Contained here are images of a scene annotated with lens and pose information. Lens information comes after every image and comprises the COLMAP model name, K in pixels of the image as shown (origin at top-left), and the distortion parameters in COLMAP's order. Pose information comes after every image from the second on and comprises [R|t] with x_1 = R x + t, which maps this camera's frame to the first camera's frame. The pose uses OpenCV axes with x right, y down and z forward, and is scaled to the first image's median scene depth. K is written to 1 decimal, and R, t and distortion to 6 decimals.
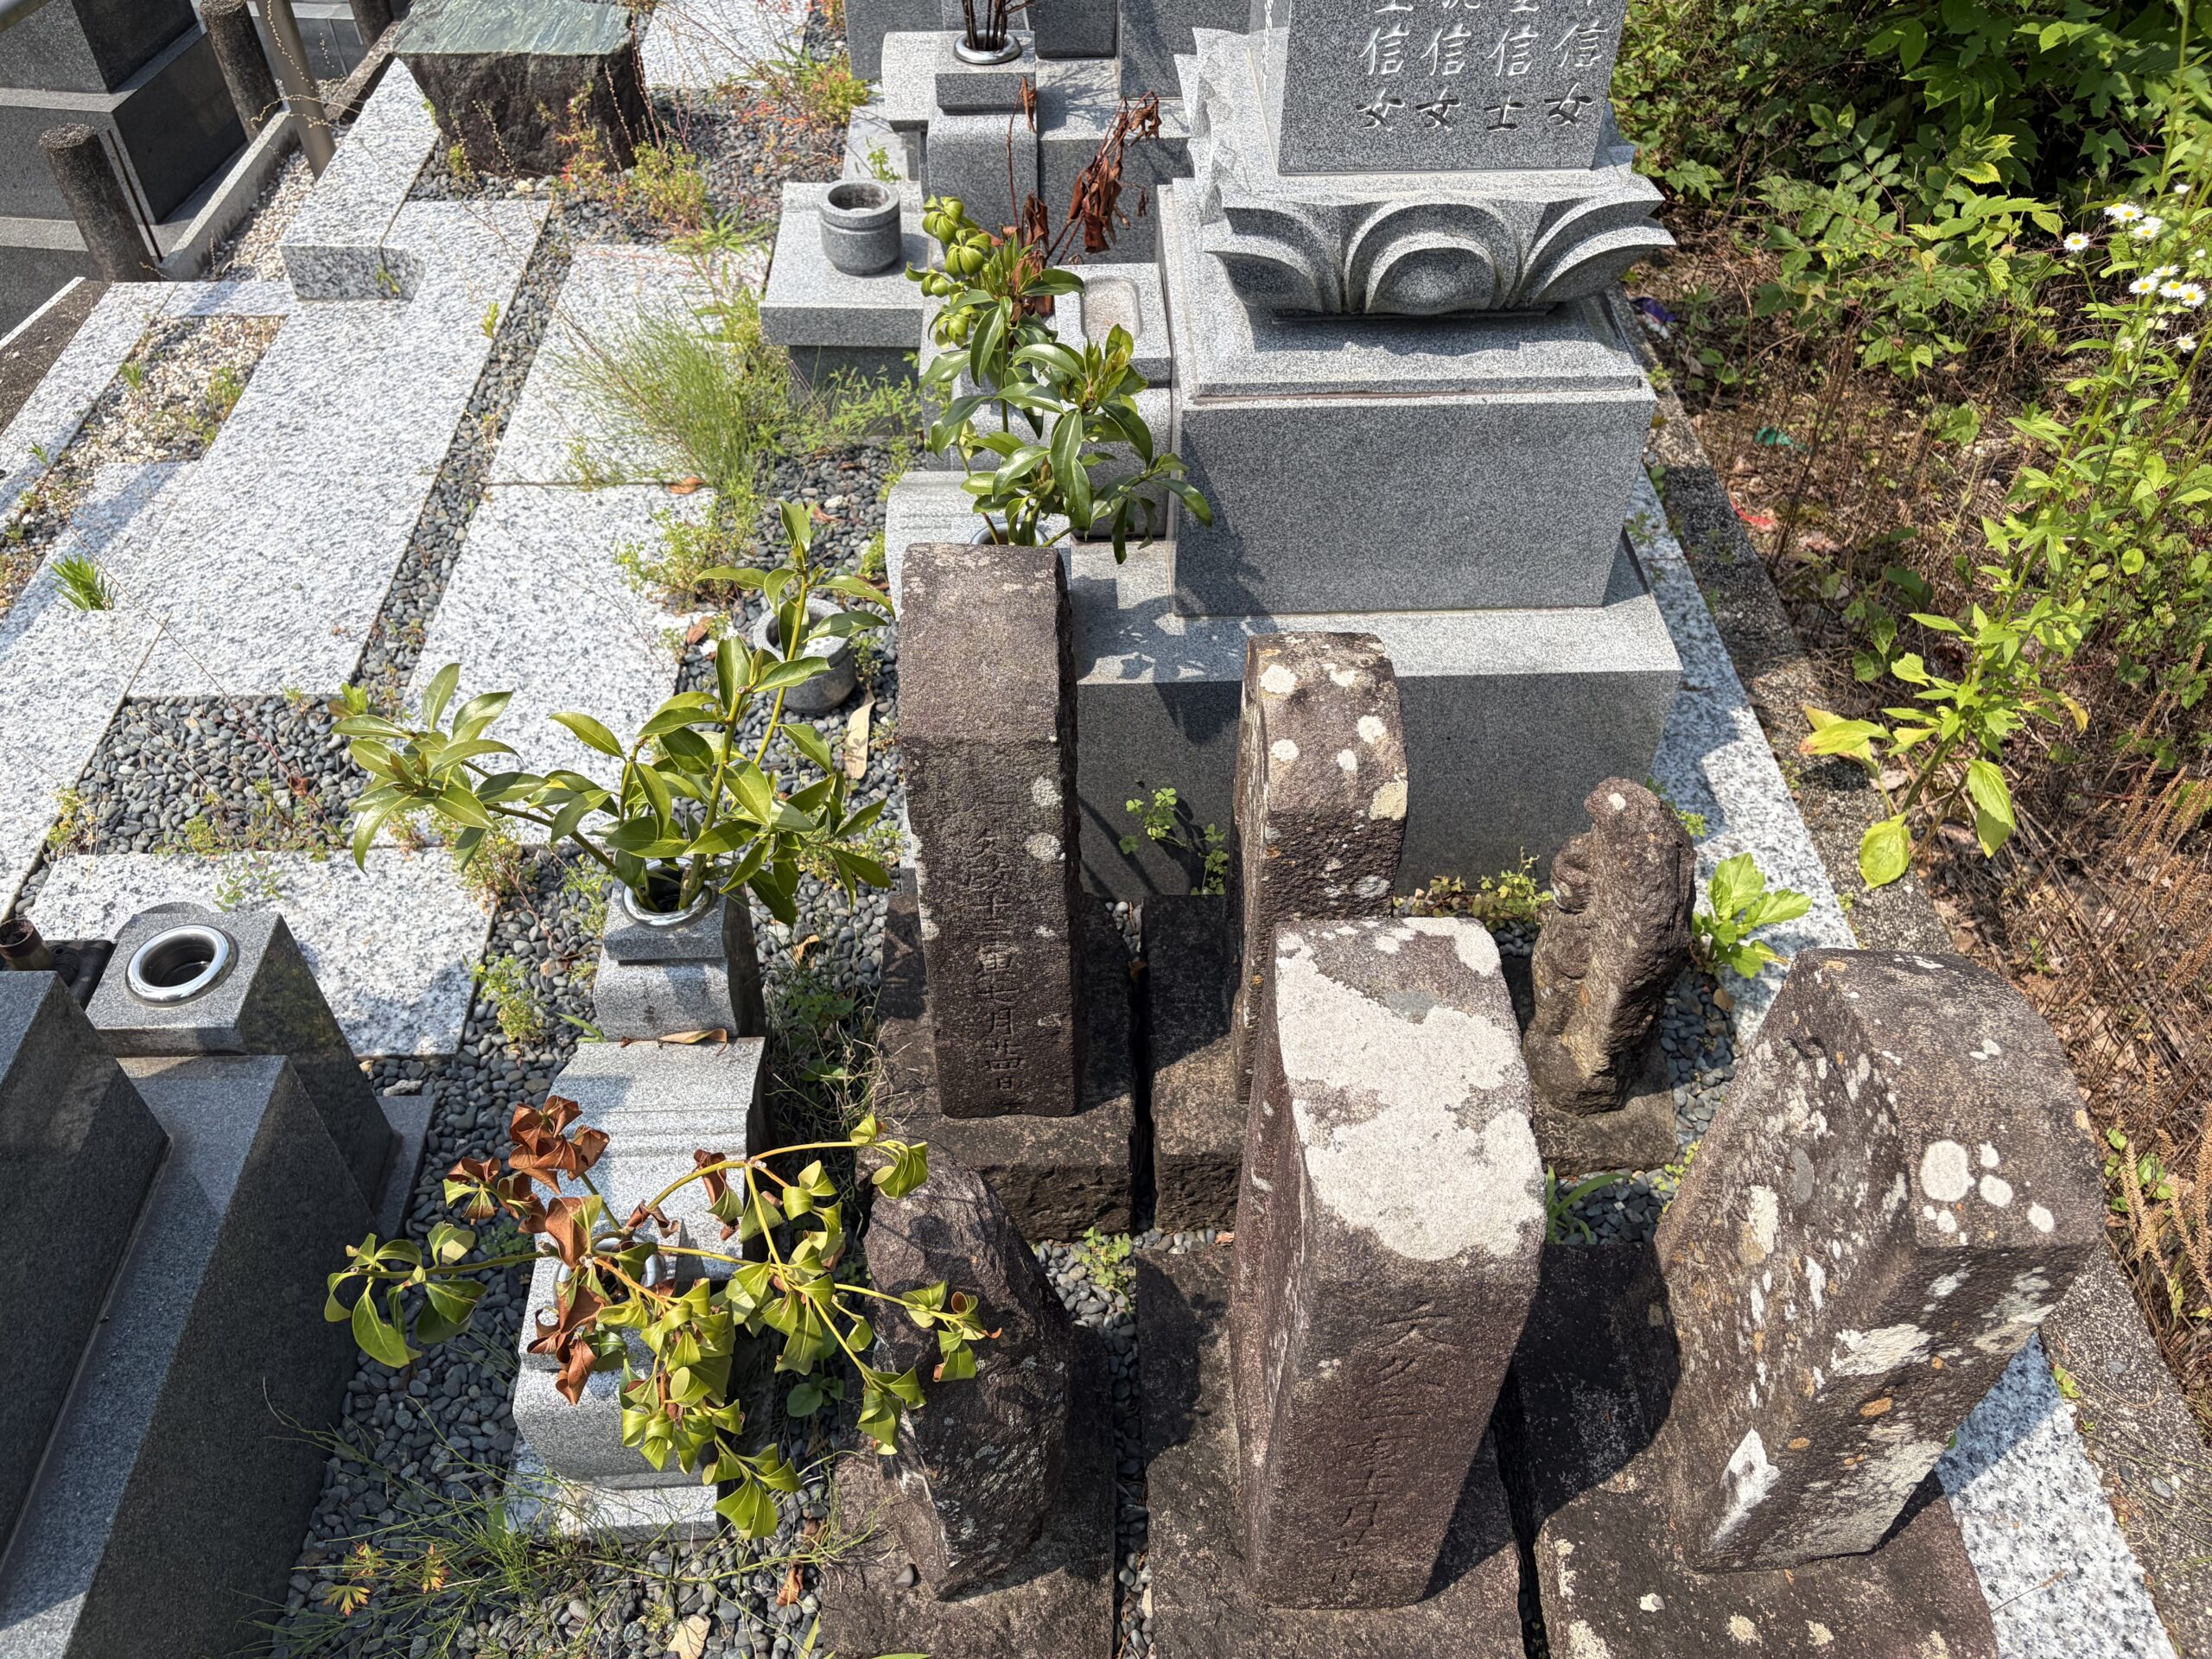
lens RADIAL K [[1687.1, 0, 1108.7], [0, 1687.1, 832.0], [0, 0, 1]] dist [0.026449, -0.021541]
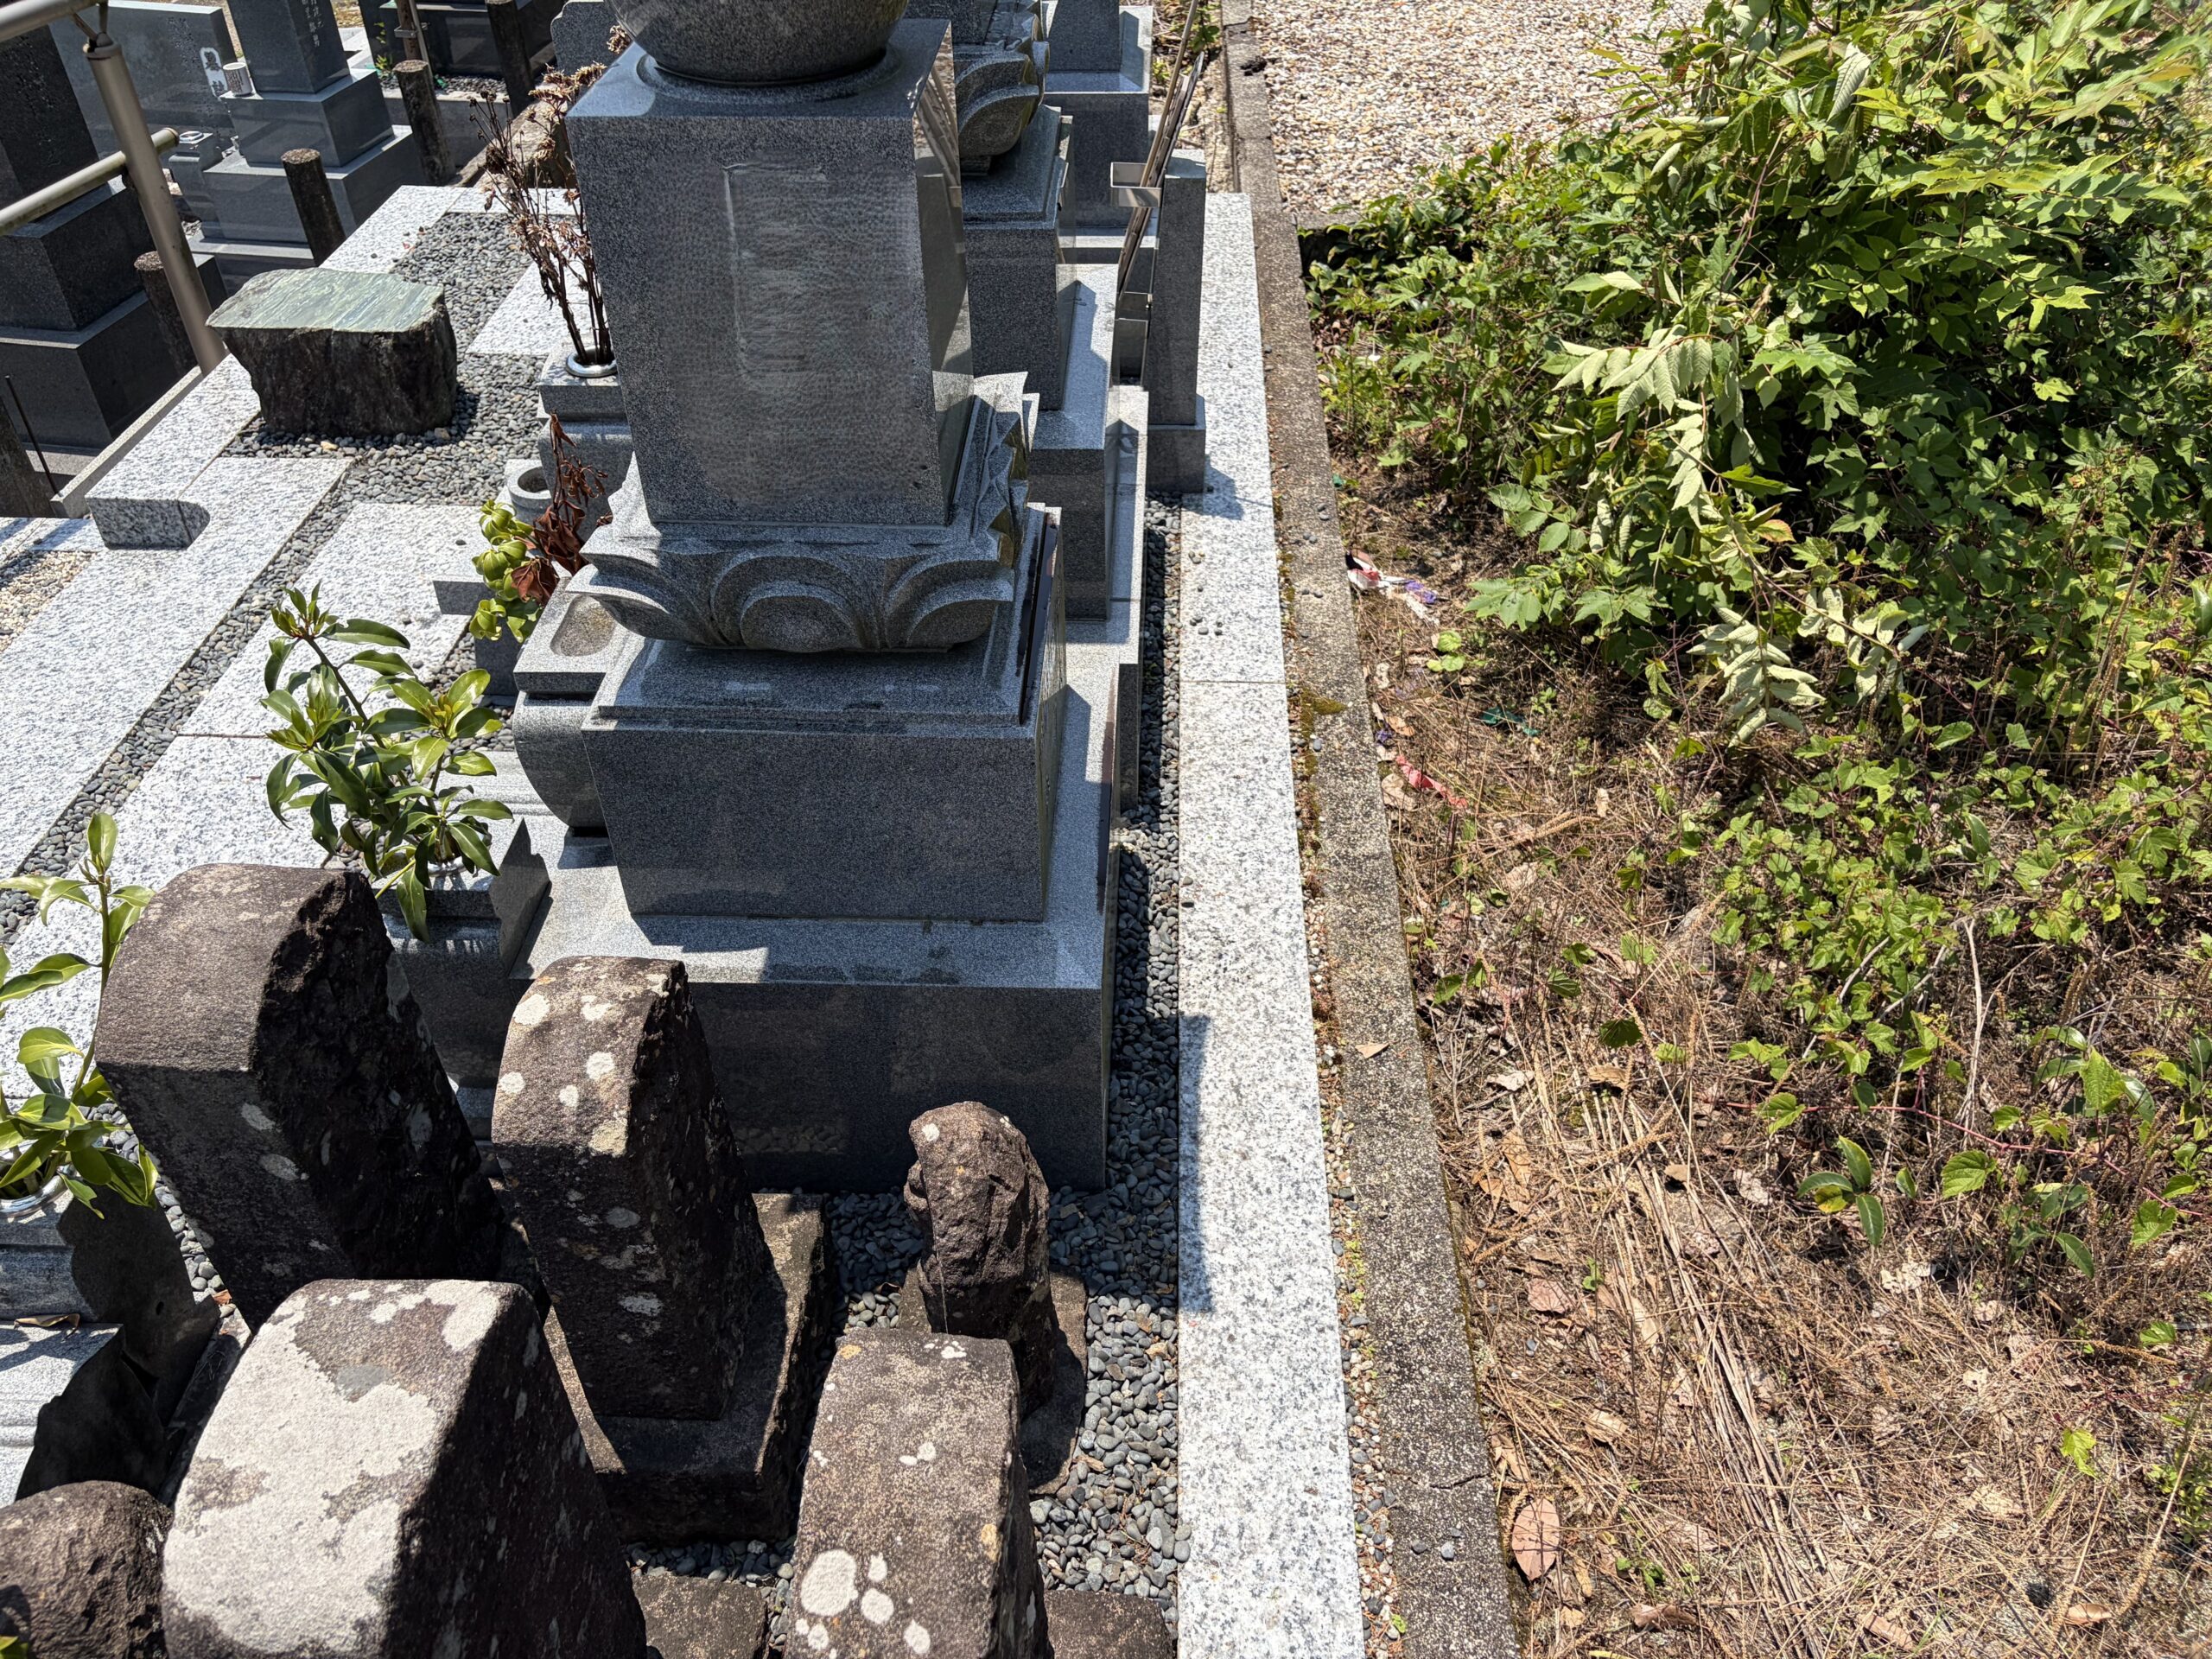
lens RADIAL K [[1687.1, 0, 1103.7], [0, 1687.1, 833.5], [0, 0, 1]] dist [0.026449, -0.021541]
pose [[0.998092, 0.038122, -0.048570, 0.510300], [-0.043356, 0.992794, -0.111715, -0.100189], [0.043961, 0.113607, 0.992553, -0.027867]]
